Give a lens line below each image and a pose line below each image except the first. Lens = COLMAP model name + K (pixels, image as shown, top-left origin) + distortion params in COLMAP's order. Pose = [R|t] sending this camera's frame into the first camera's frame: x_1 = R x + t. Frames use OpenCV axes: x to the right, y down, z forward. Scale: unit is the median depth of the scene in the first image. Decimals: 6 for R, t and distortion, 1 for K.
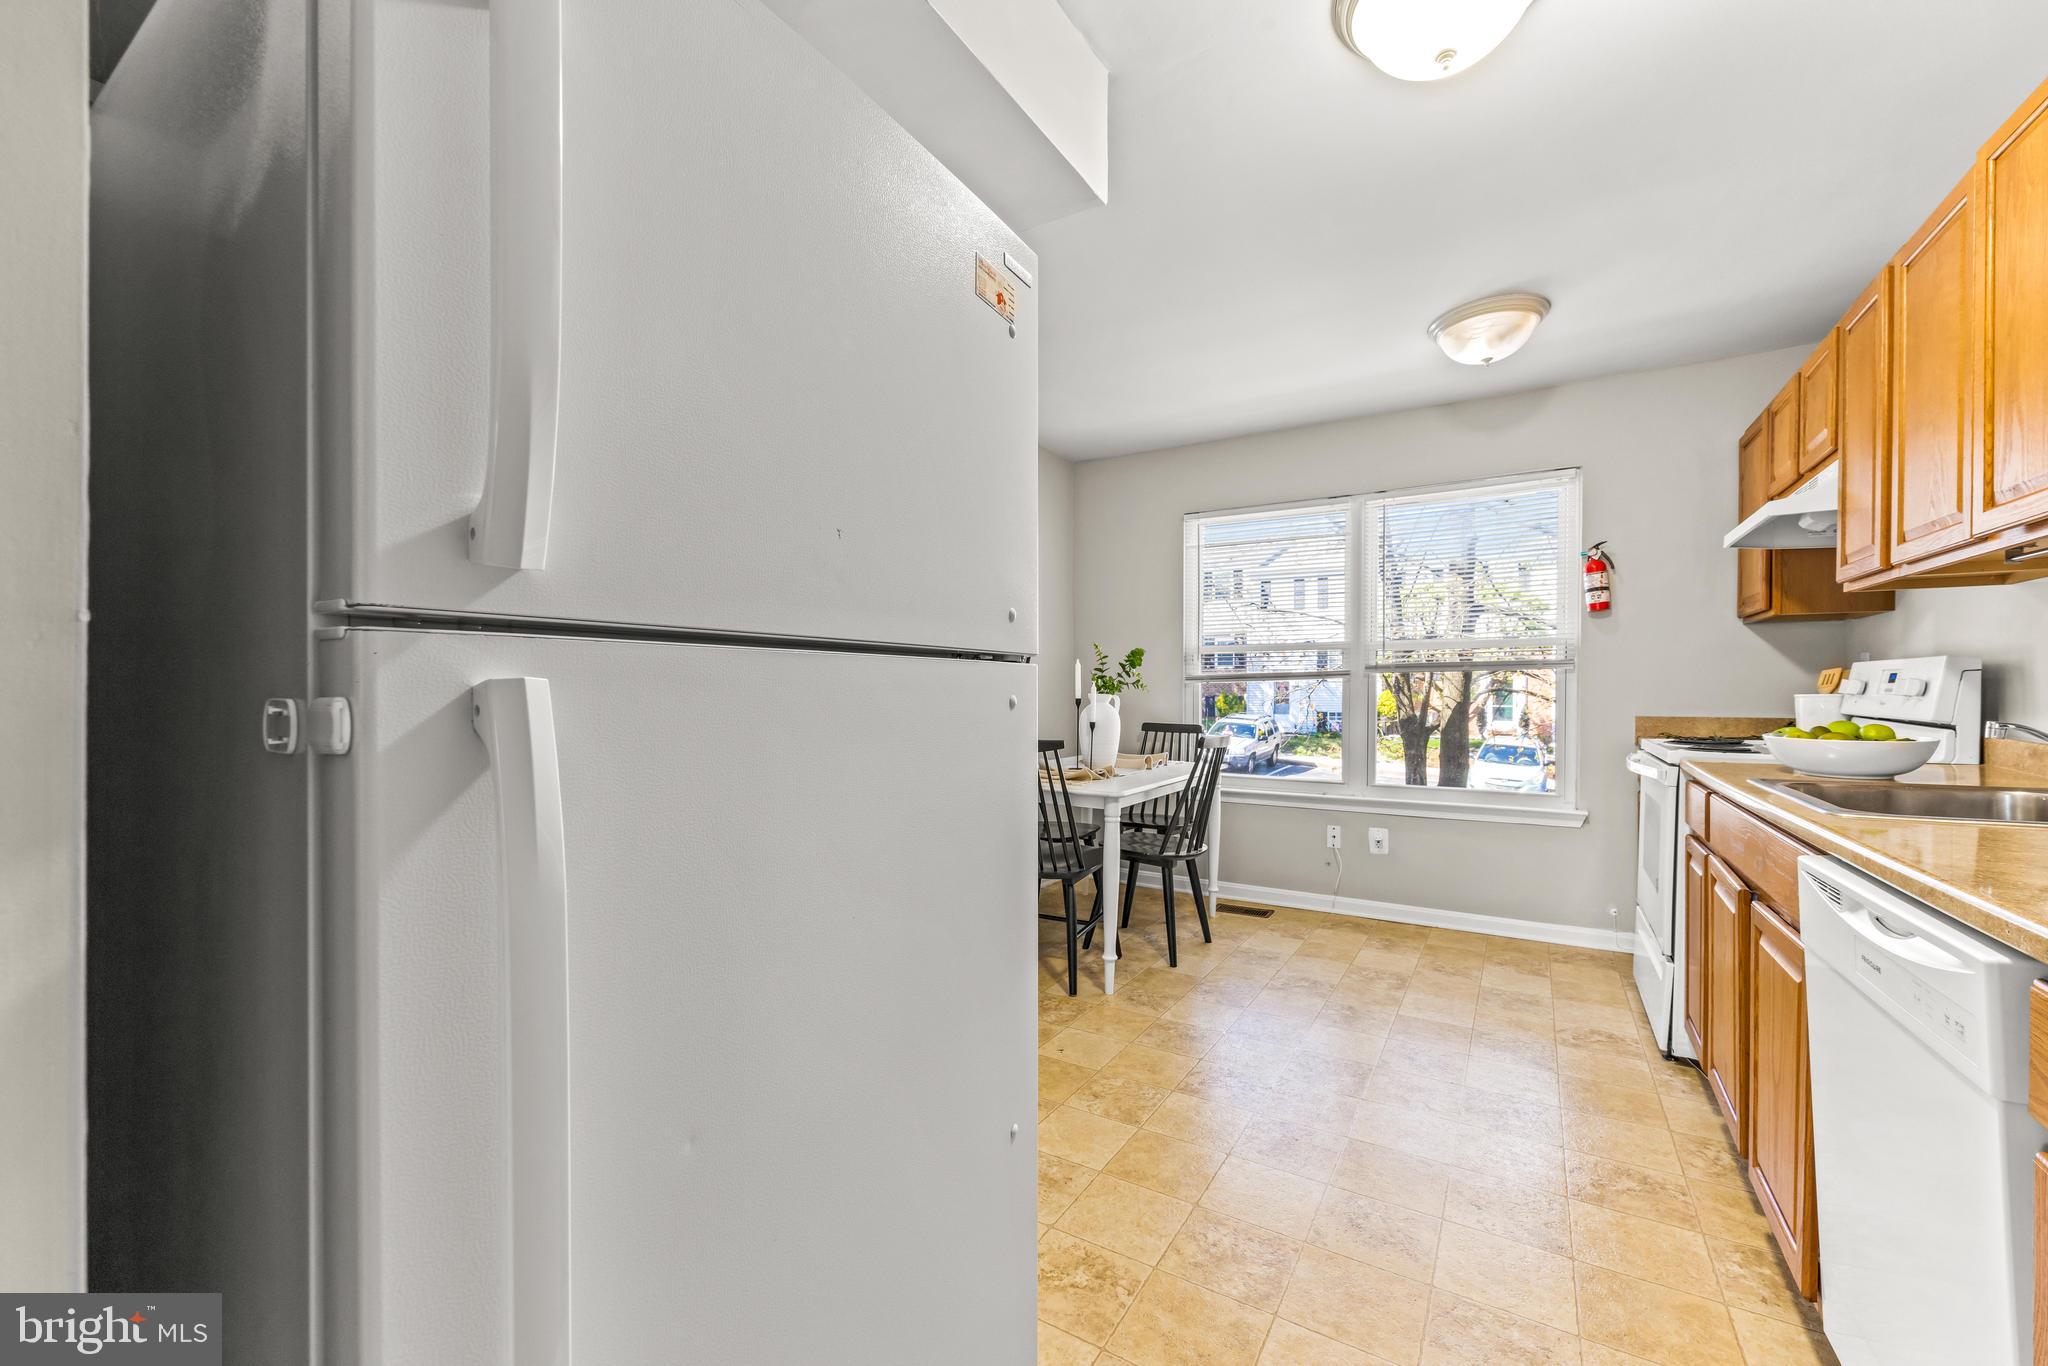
lens RADIAL K [[799.8, 0, 1011.6], [0, 799.8, 713.8], [0, 0, 1]] dist [-0.001472, 0.000023]
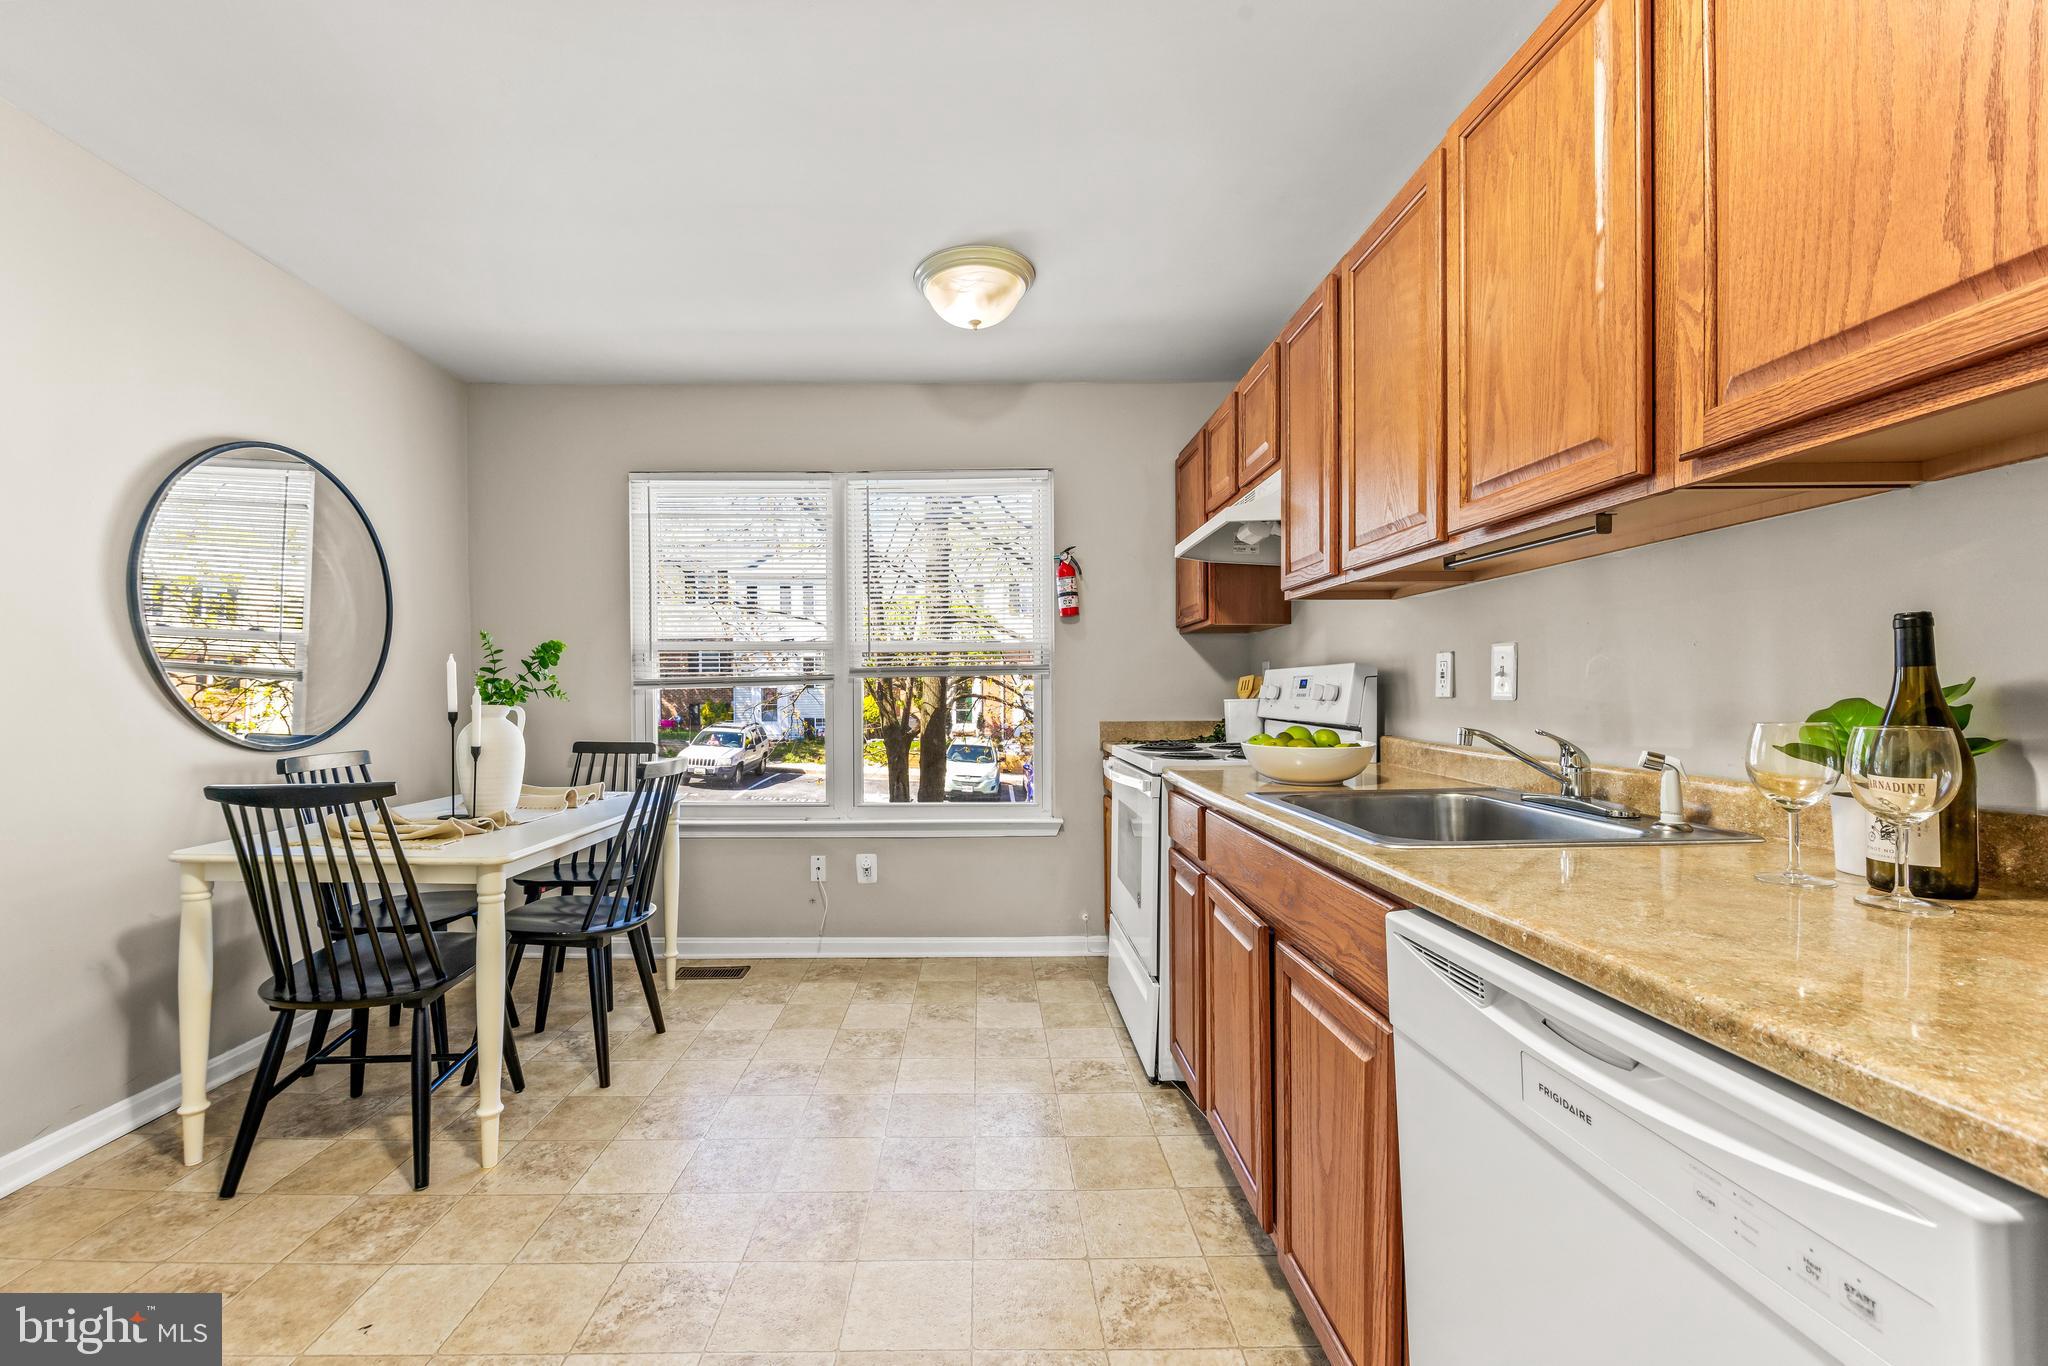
lens RADIAL K [[819.4, 0, 1019.6], [0, 819.4, 678.7], [0, 0, 1]] dist [-0.002249, -0.000077]
pose [[0.813038, 0.007174, 0.582167, 0.087732], [0.022887, 0.998757, -0.044271, -0.007177], [-0.581761, 0.049318, 0.811863, 0.202523]]
